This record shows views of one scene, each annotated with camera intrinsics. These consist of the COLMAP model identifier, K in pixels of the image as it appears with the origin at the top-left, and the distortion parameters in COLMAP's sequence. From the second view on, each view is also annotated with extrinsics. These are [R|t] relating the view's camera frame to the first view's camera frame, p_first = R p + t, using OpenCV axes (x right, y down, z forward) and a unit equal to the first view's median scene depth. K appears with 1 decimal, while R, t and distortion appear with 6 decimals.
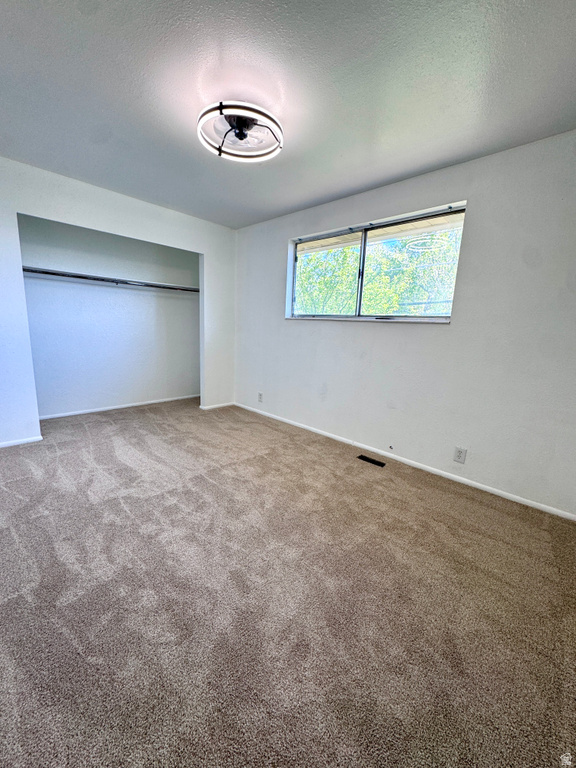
lens RADIAL K [[306.8, 0, 288.7], [0, 306.8, 384.5], [0, 0, 1]] dist [-0.003003, 0.000011]
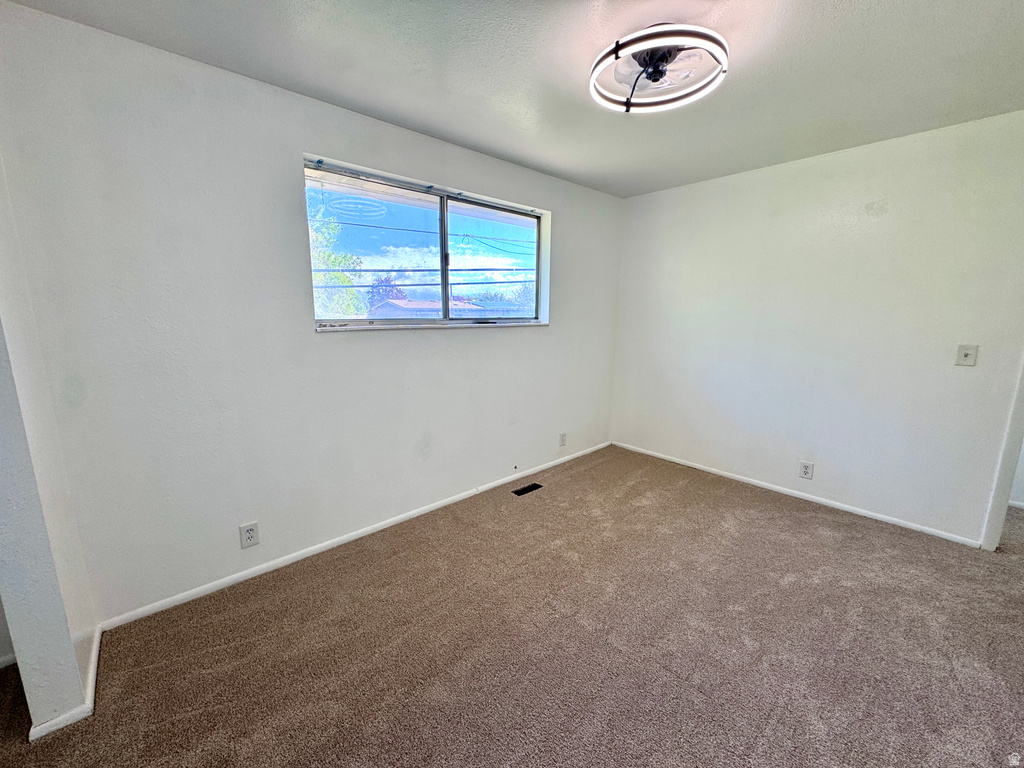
lens RADIAL K [[409.1, 0, 515.0], [0, 409.1, 385.1], [0, 0, 1]] dist [-0.003003, 0.000011]
pose [[0.071258, -0.223666, 0.972057, -0.702196], [0.189683, 0.959790, 0.206939, -0.245705], [-0.979256, 0.169637, 0.110818, 0.781864]]
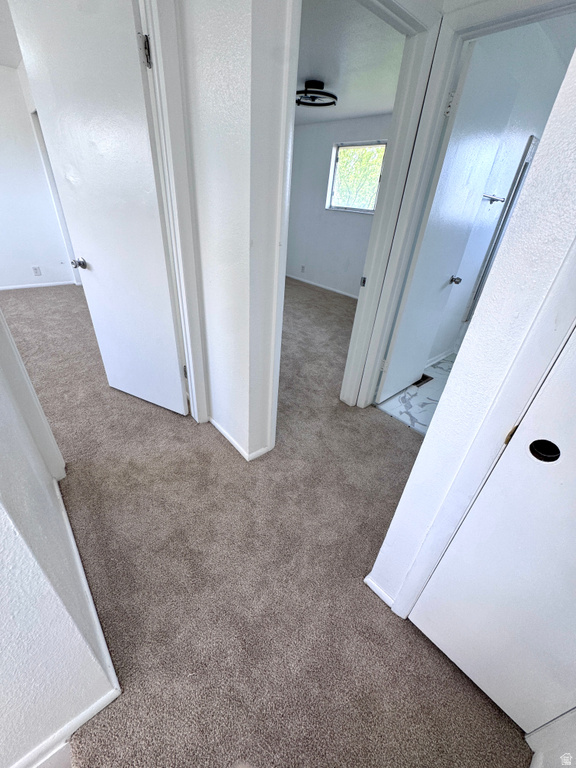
lens RADIAL K [[306.8, 0, 288.7], [0, 306.8, 384.5], [0, 0, 1]] dist [-0.003003, 0.000011]
pose [[0.995841, 0.071068, -0.057014, -0.048885], [-0.047371, 0.938392, 0.342310, 0.080233], [0.077828, -0.338185, 0.937856, -0.723073]]
